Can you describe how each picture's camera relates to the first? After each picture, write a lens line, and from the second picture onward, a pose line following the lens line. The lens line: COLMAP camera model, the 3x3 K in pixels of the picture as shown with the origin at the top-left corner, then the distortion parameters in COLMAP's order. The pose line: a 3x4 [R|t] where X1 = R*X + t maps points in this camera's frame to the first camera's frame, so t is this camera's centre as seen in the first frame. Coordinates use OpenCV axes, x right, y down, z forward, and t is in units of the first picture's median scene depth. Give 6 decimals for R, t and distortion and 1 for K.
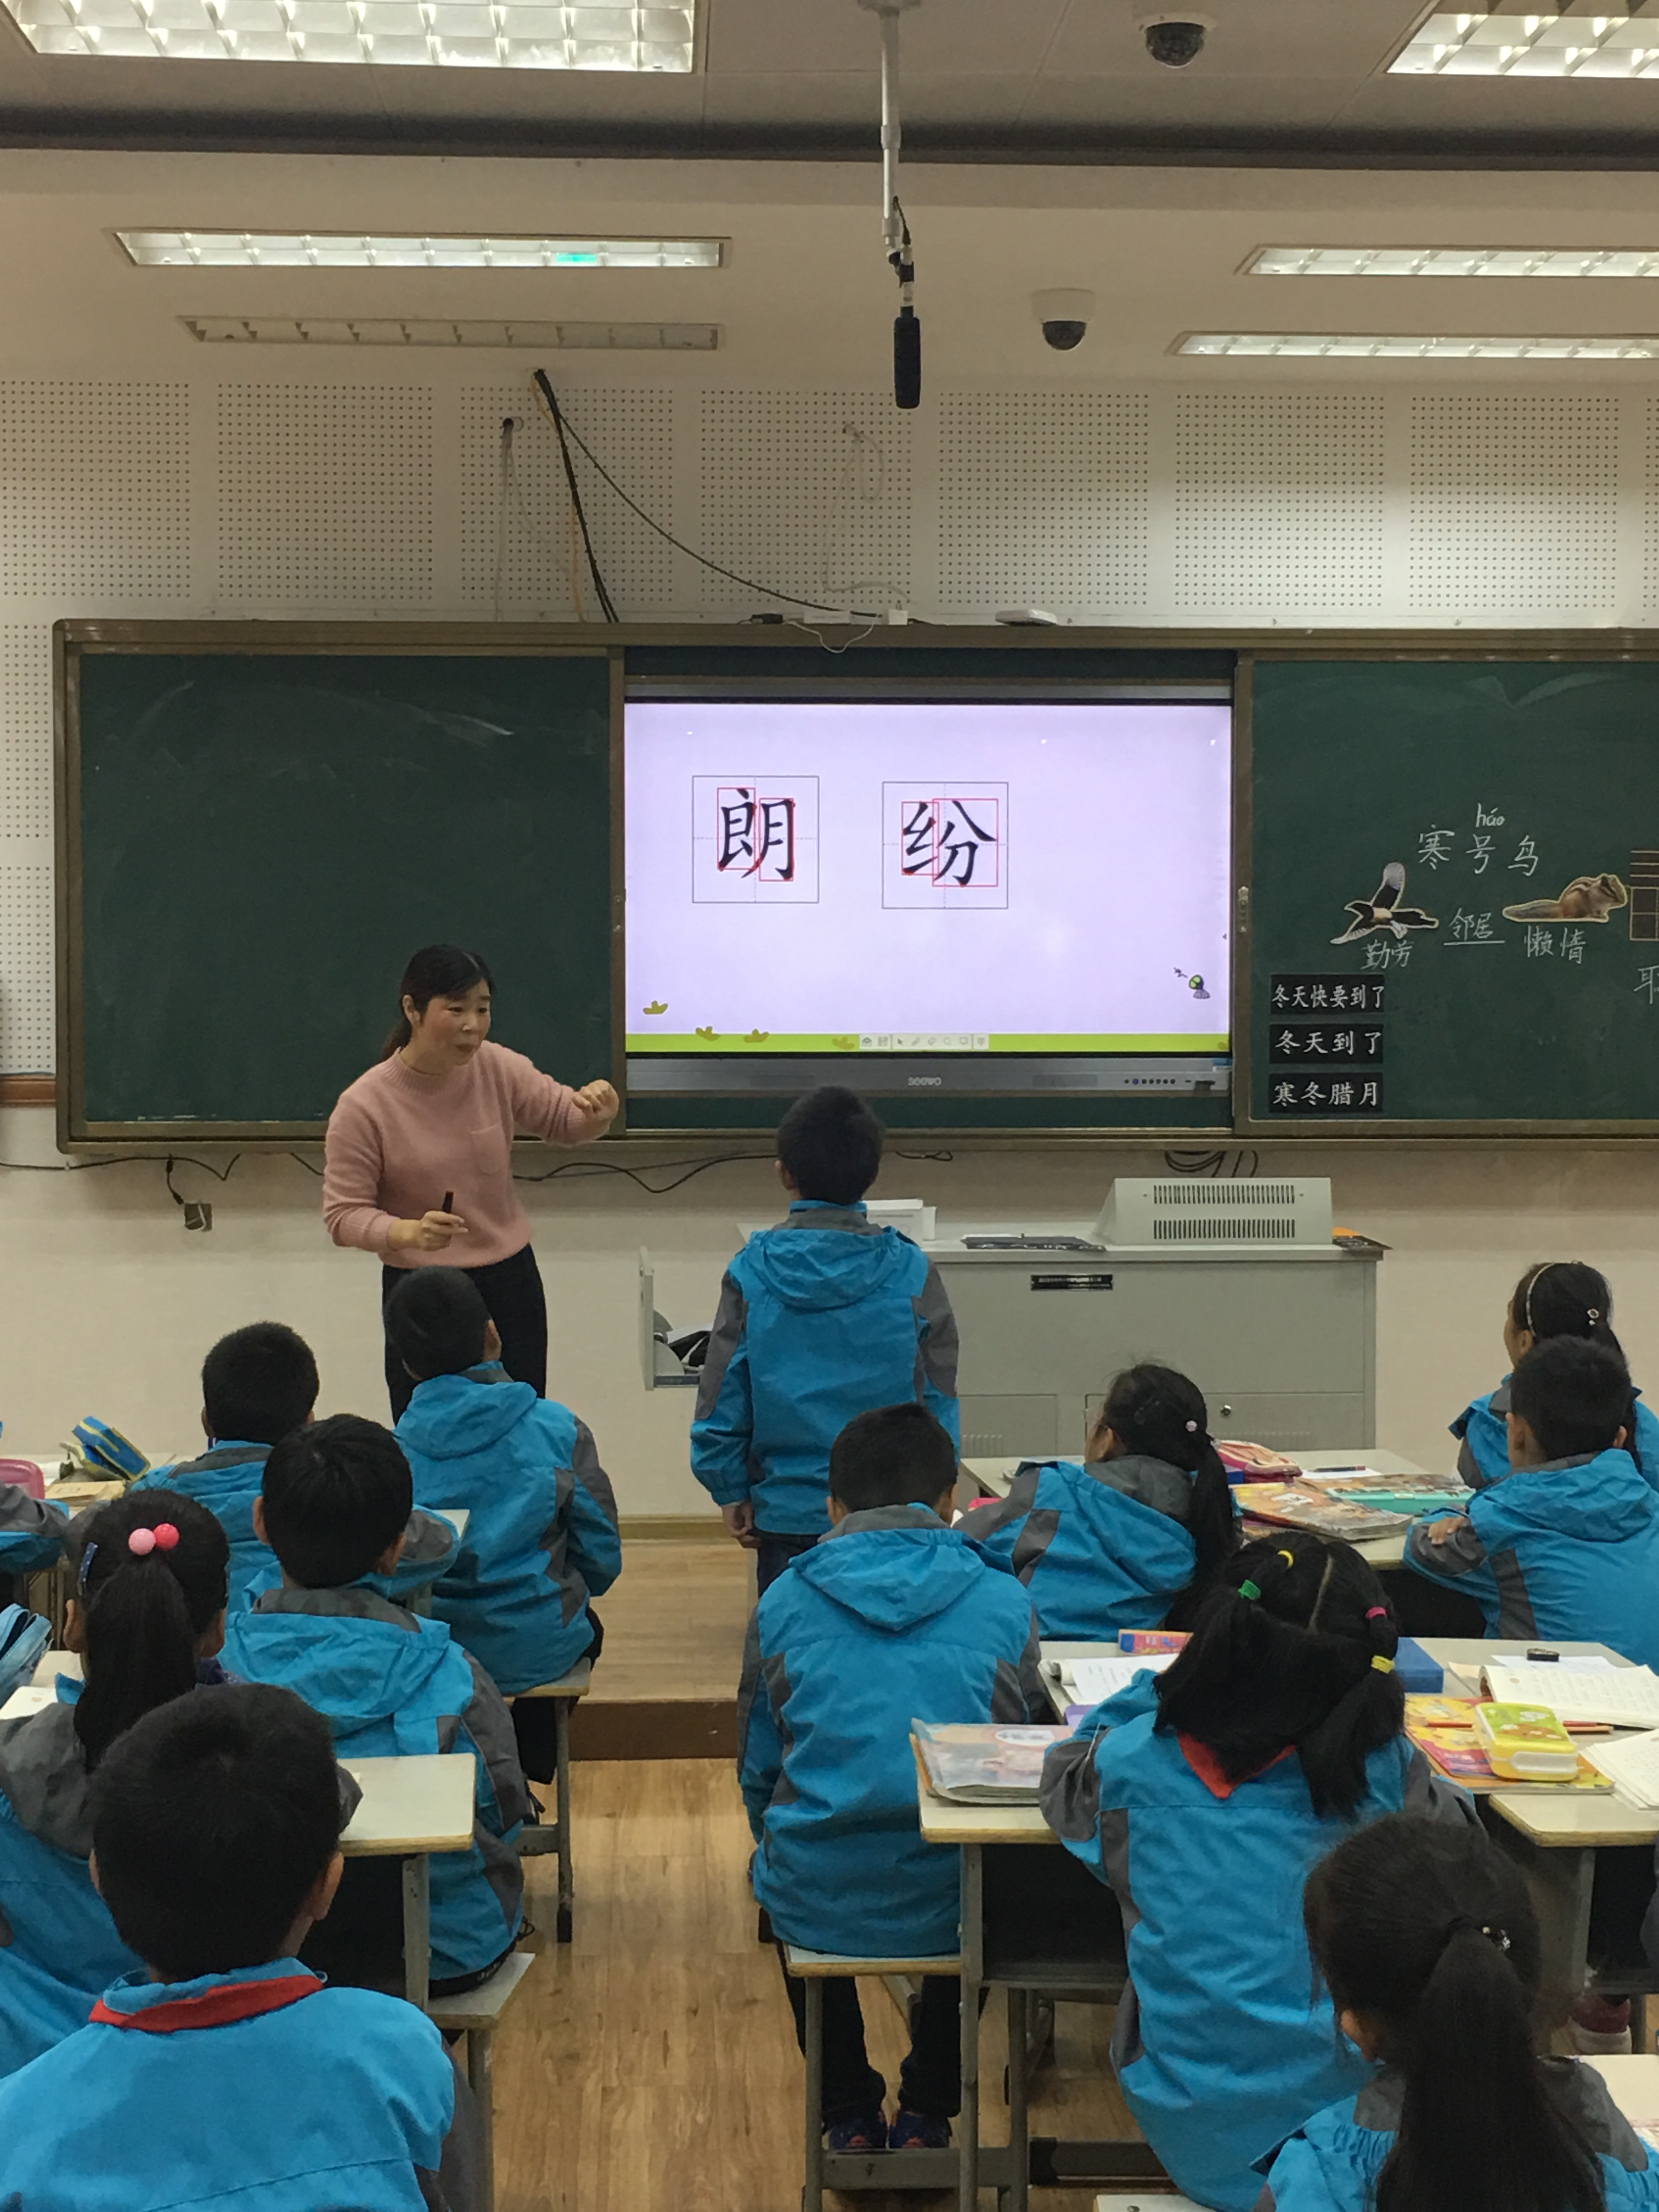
lens RADIAL K [[3368.4, 0, 836.3], [0, 3368.4, 1096.4], [0, 0, 1]] dist [0.041268, 0.000000]
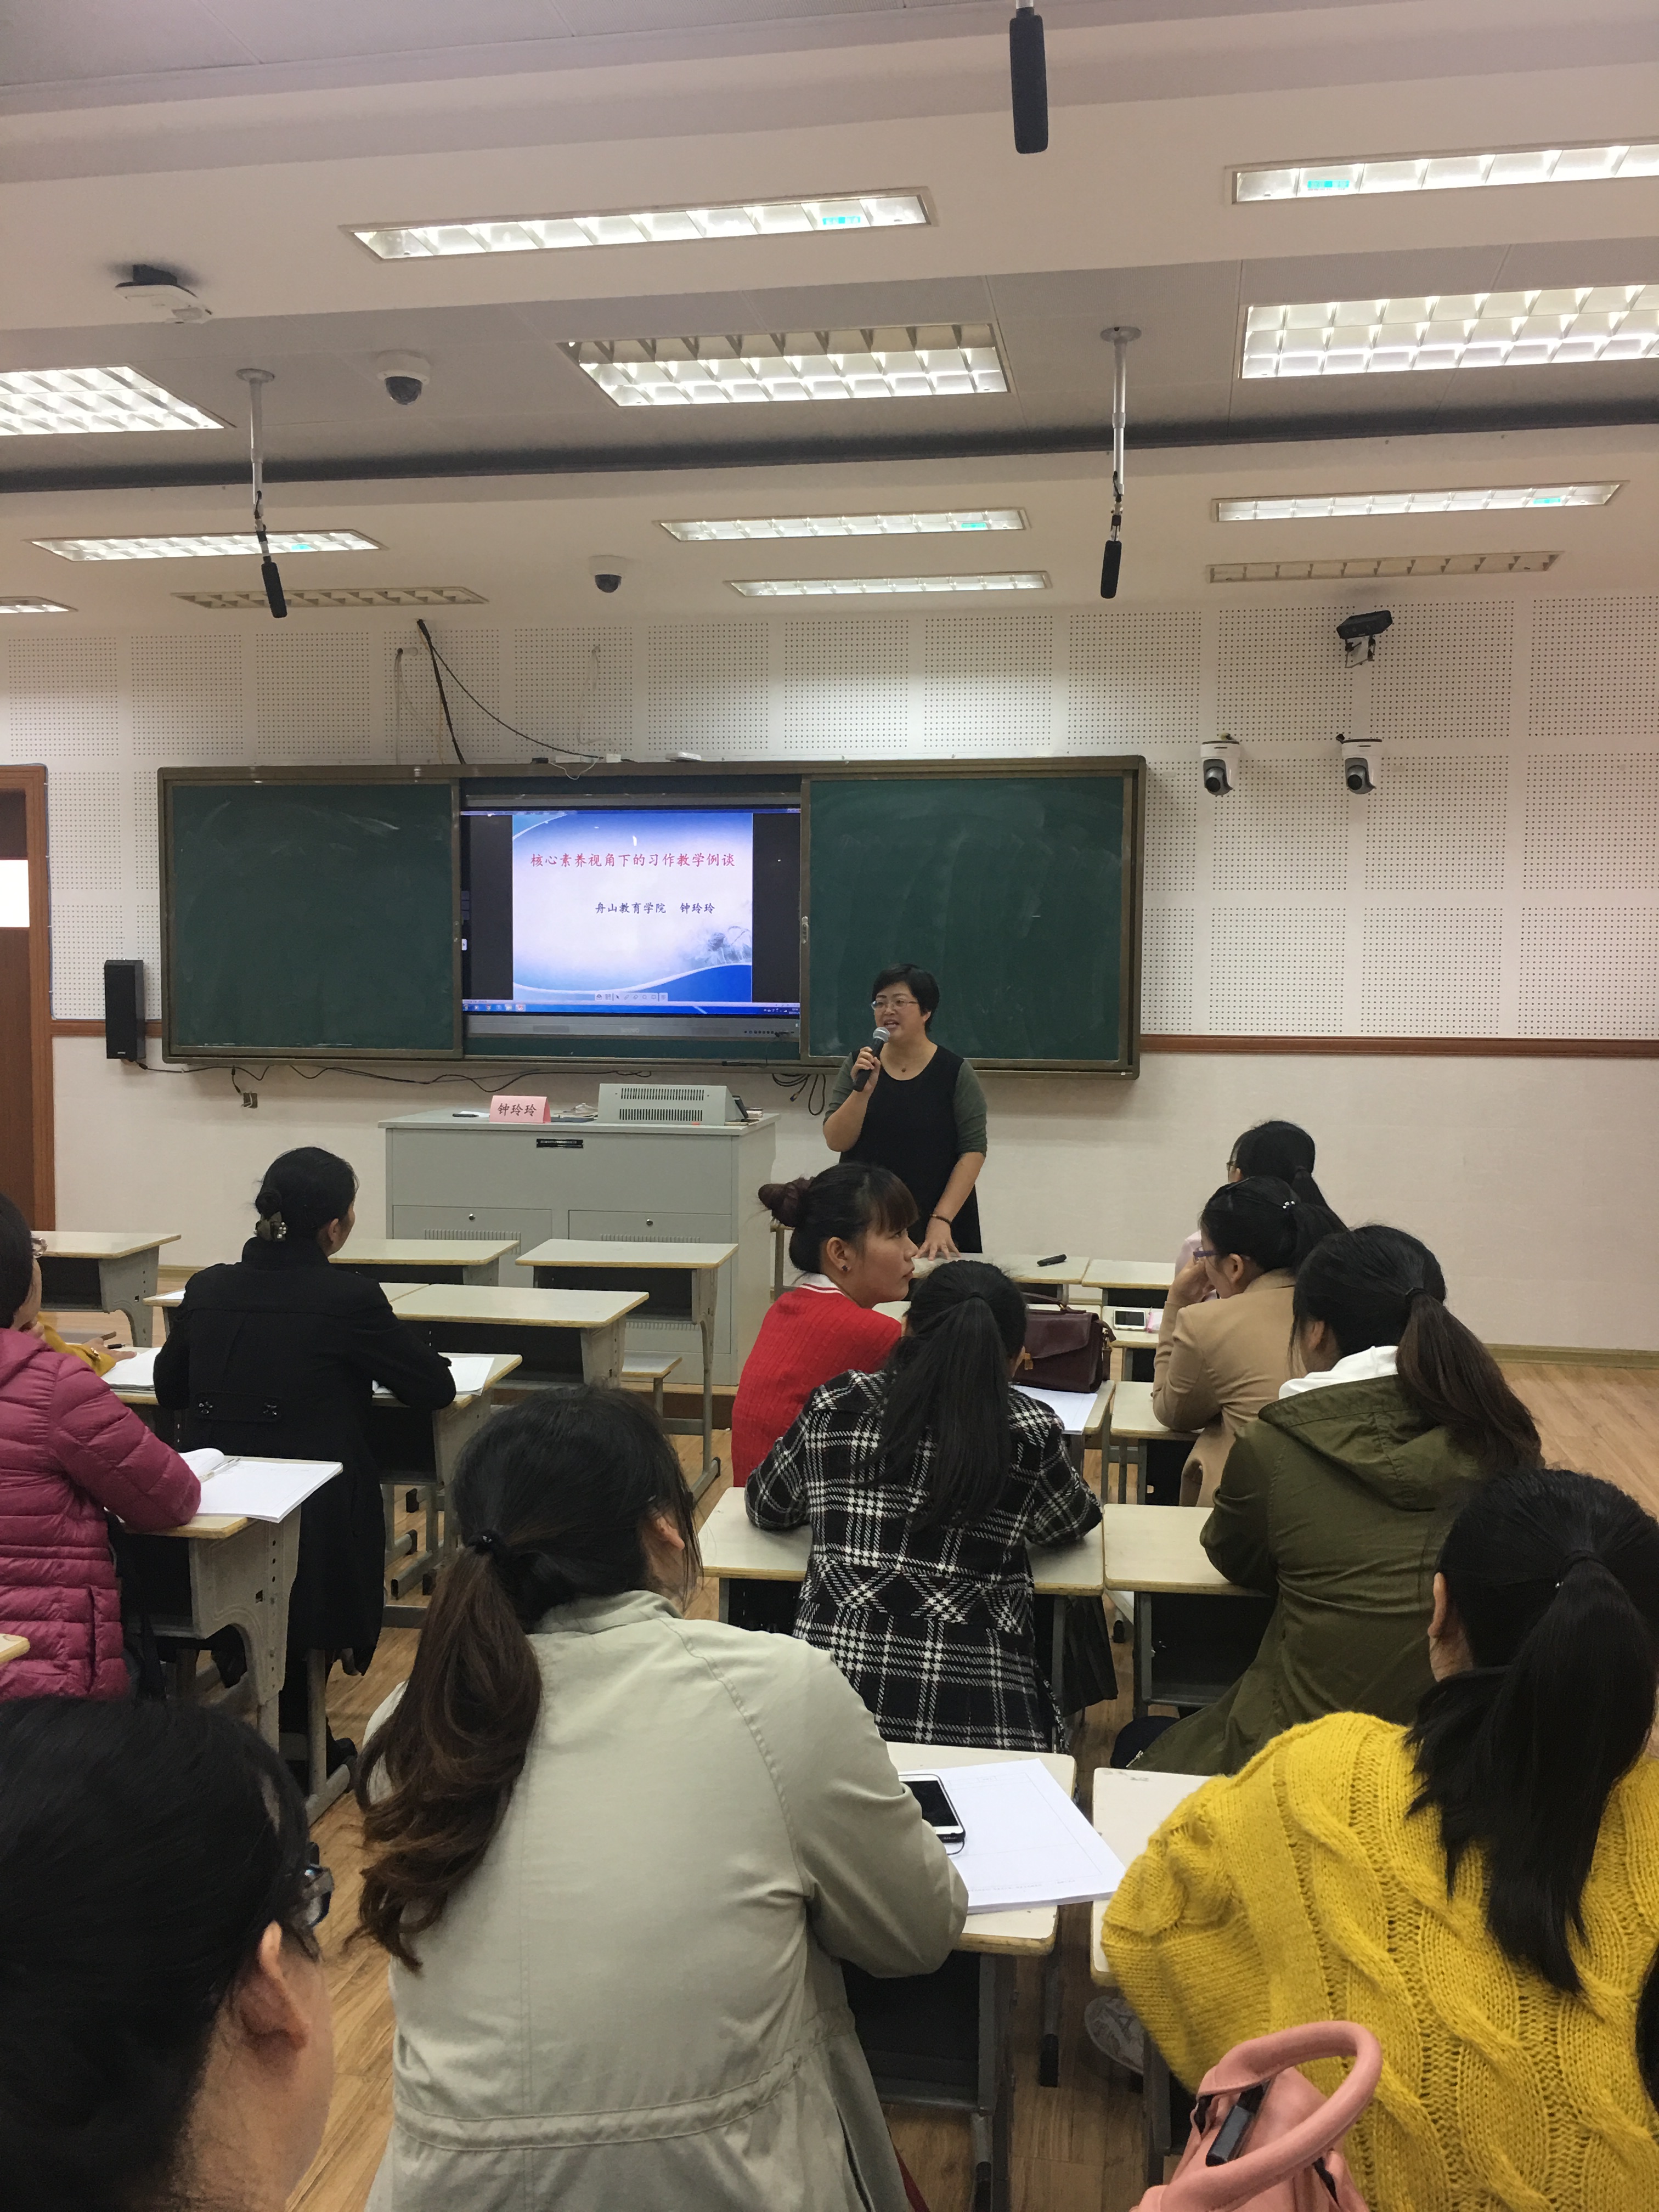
lens RADIAL K [[1883.4, 0, 827.9], [0, 1883.4, 1113.6], [0, 0, 1]] dist [0.047870, -0.028457]
pose [[0.973154, 0.022518, -0.229051, 0.347941], [-0.016463, 0.999463, 0.028315, 0.009200], [0.229566, -0.023784, 0.973003, 0.087797]]
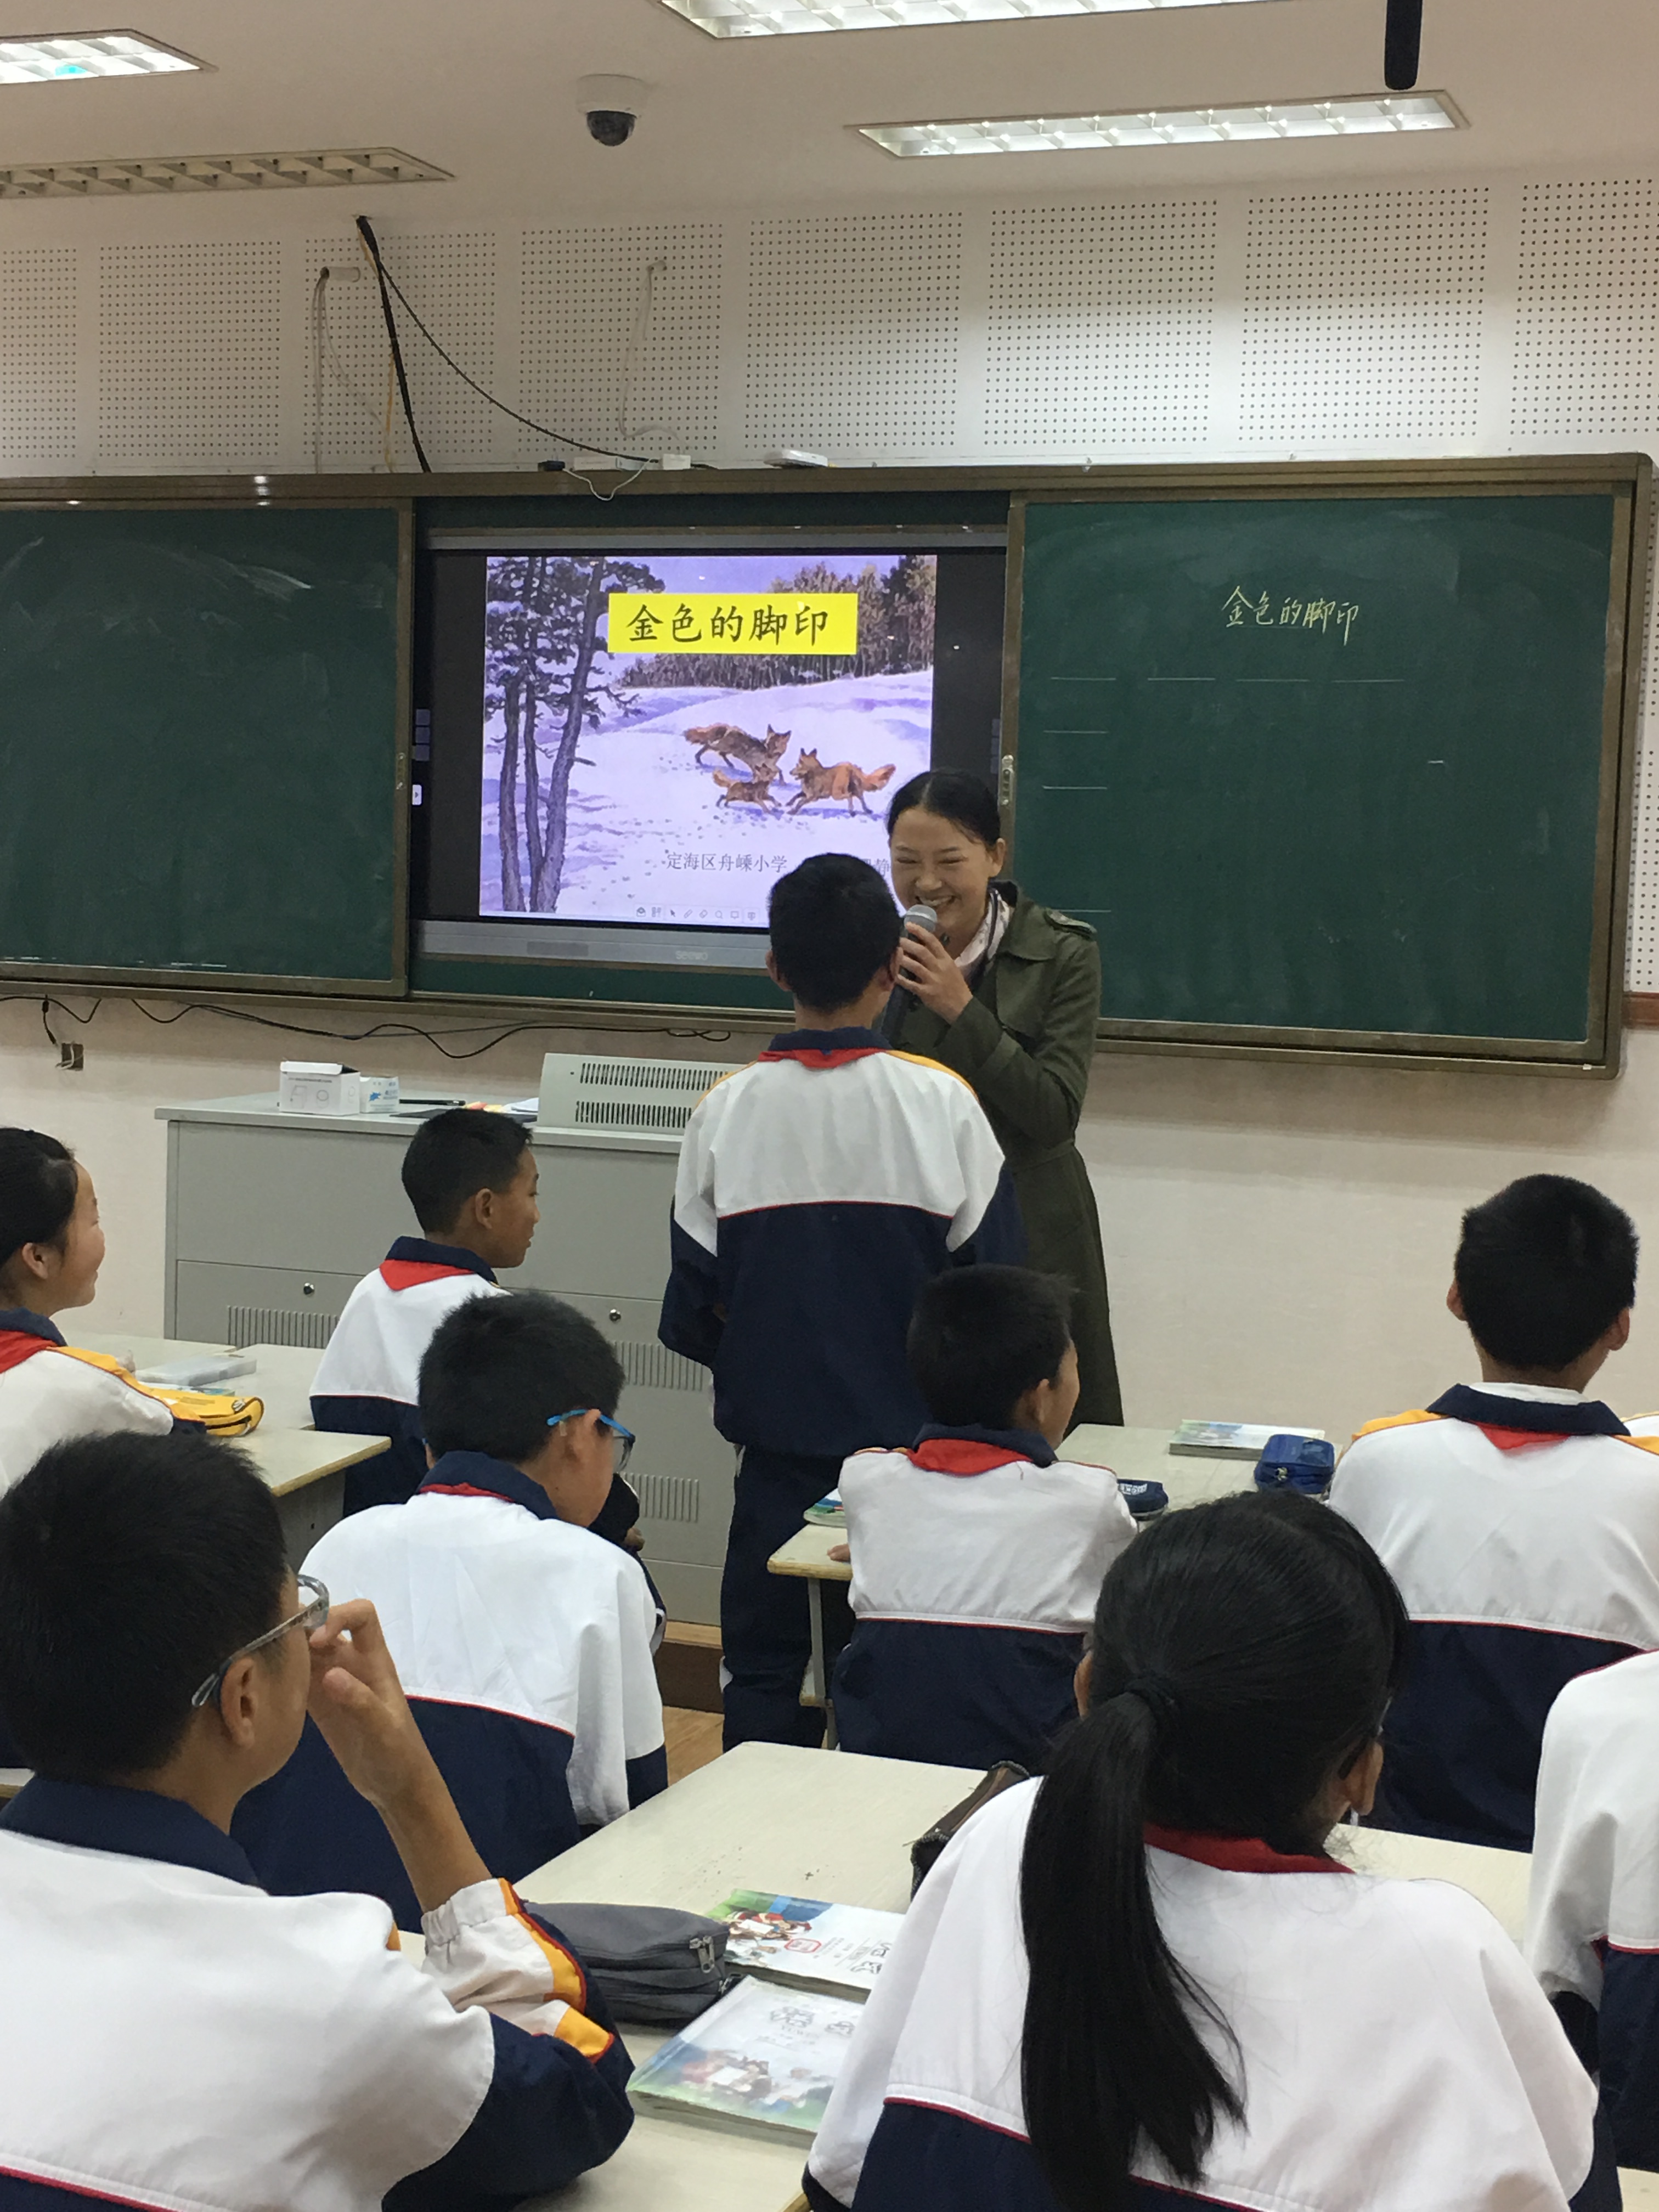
lens RADIAL K [[3026.3, 0, 841.7], [0, 3026.3, 1111.1], [0, 0, 1]] dist [0.041316, 0.000000]
pose [[0.917198, 0.061408, -0.393672, 0.406895], [-0.048874, 0.997930, 0.041795, 0.001637], [0.395423, -0.019094, 0.918300, 0.233259]]
